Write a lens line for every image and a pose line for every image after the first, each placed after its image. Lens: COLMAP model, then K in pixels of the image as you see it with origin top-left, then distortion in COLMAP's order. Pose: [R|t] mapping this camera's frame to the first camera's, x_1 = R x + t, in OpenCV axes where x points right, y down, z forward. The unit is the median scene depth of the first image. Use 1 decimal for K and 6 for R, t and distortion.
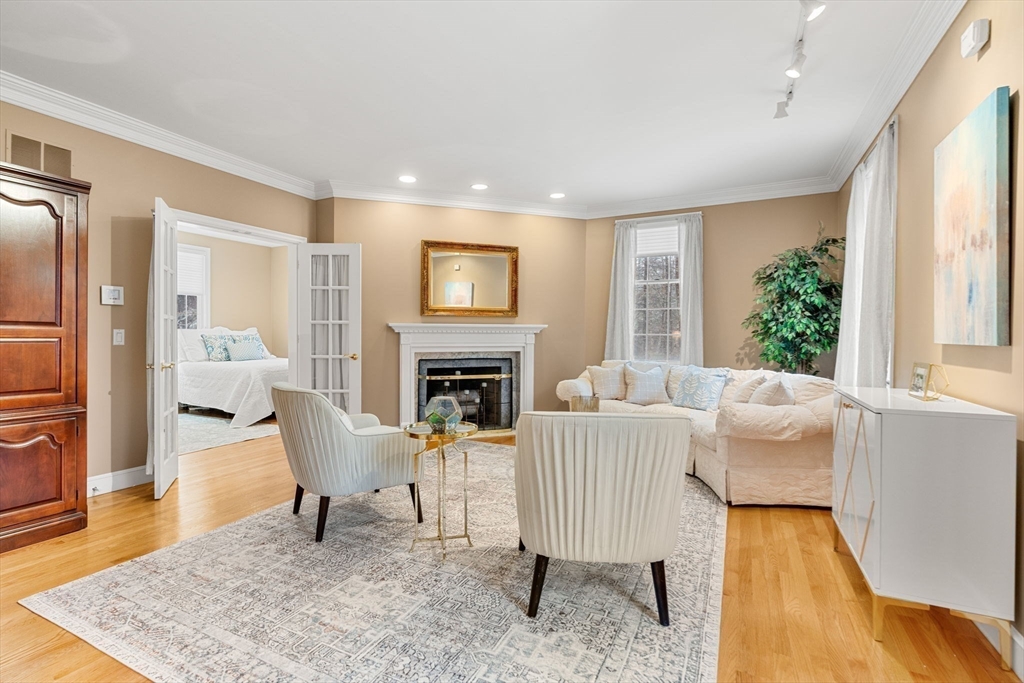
lens RADIAL K [[467.1, 0, 510.5], [0, 467.1, 342.5], [0, 0, 1]] dist [-0.005557, -0.000047]
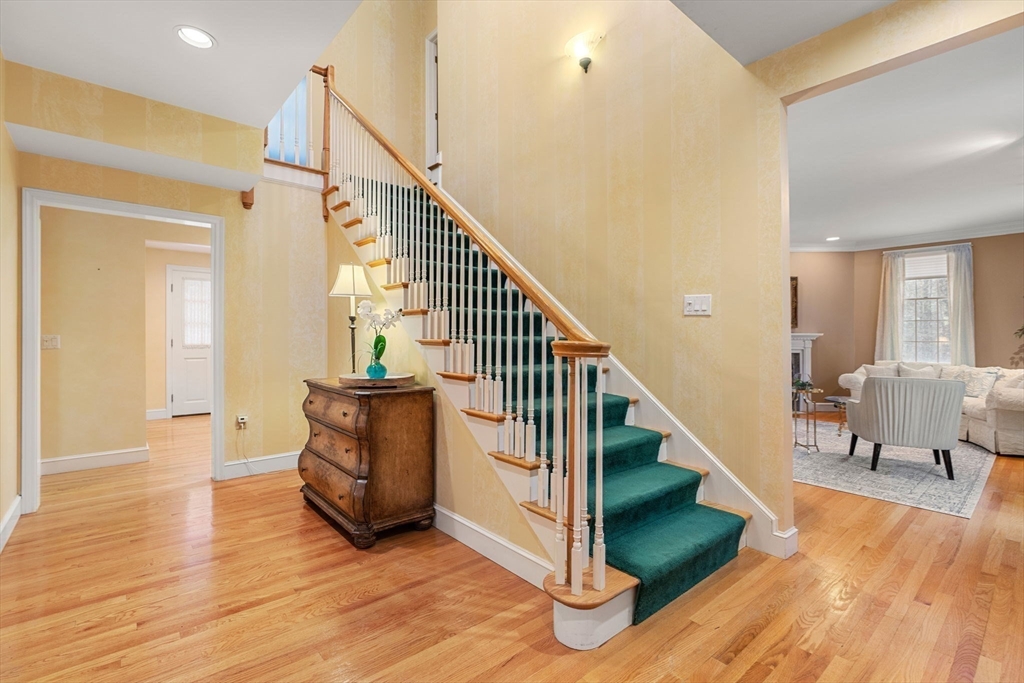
lens RADIAL K [[467.1, 0, 505.0], [0, 467.1, 332.2], [0, 0, 1]] dist [-0.005557, -0.000047]
pose [[0.919412, -0.002952, -0.393285, -0.349718], [-0.008964, 0.999555, -0.028459, 0.006343], [0.393194, 0.029690, 0.918976, -0.878082]]
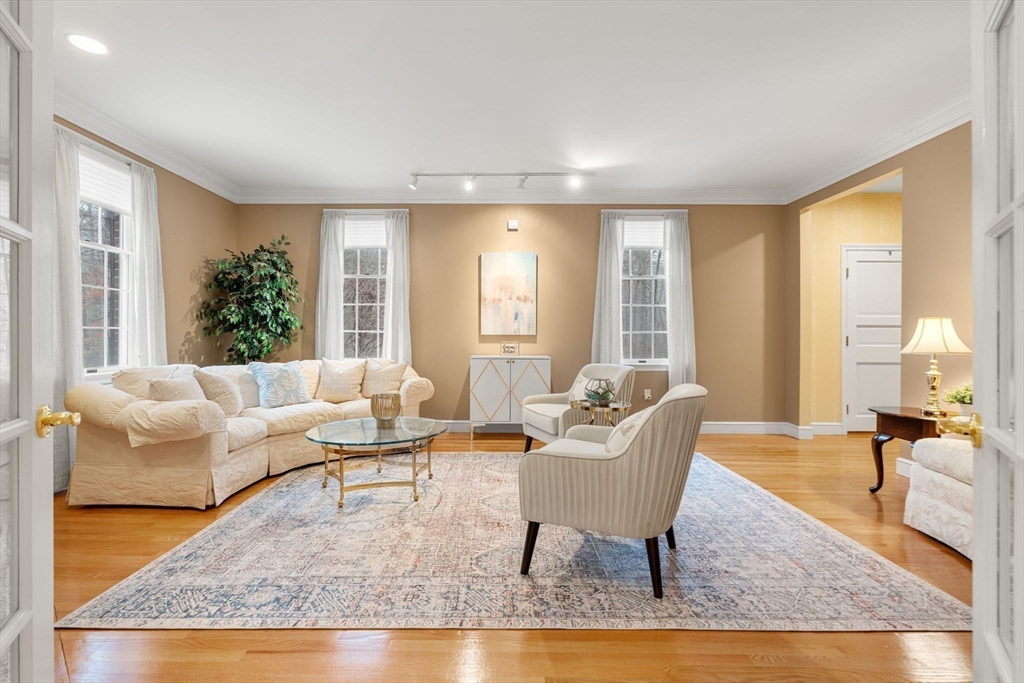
lens RADIAL K [[434.2, 0, 505.3], [0, 434.2, 336.9], [0, 0, 1]] dist [0.001025, 0.000283]
pose [[-0.413462, -0.007832, 0.910488, -0.707638], [0.010097, 0.999862, 0.013186, -0.008878], [-0.910465, 0.014645, -0.413326, 1.103119]]
